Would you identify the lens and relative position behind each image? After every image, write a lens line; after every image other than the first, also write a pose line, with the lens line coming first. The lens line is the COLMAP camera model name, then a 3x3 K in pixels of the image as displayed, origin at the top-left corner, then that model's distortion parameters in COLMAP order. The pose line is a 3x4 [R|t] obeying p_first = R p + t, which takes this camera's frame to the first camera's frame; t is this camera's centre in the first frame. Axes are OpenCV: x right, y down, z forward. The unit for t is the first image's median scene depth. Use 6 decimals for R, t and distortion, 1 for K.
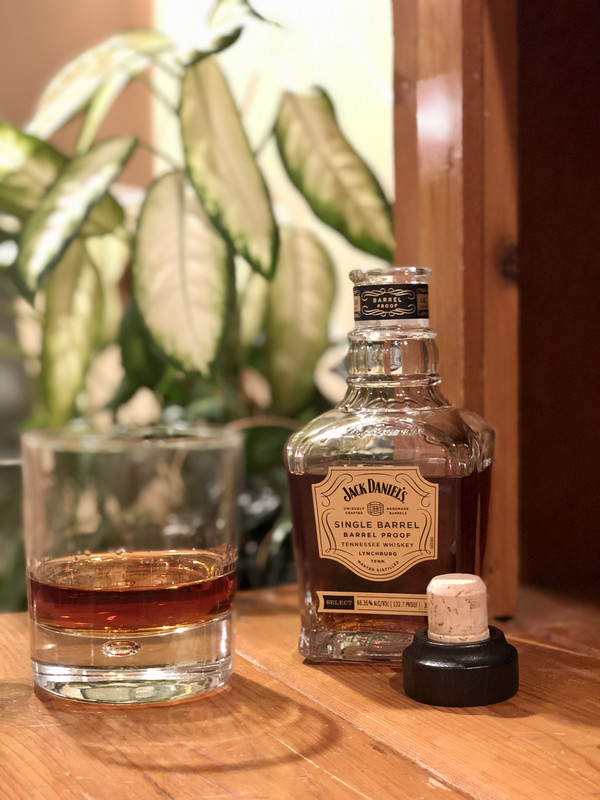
lens RADIAL K [[1160.9, 0, 300.0], [0, 1160.9, 400.0], [0, 0, 1]] dist [0.026829, -0.306065]
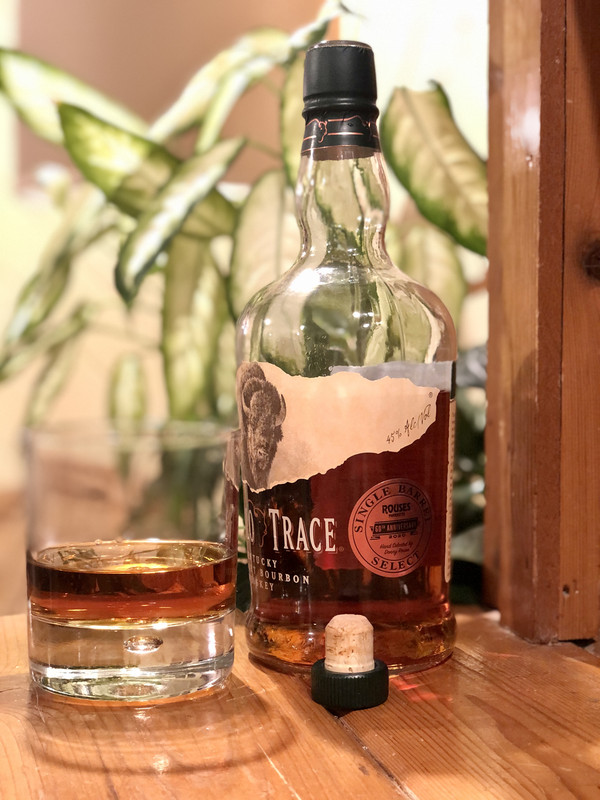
lens RADIAL K [[1160.9, 0, 300.0], [0, 1160.9, 400.0], [0, 0, 1]] dist [0.026829, -0.306065]
pose [[0.978588, 0.021948, -0.204655, 0.116243], [-0.023423, 0.999714, -0.004787, 0.003366], [0.204491, 0.009479, 0.978823, 0.034224]]
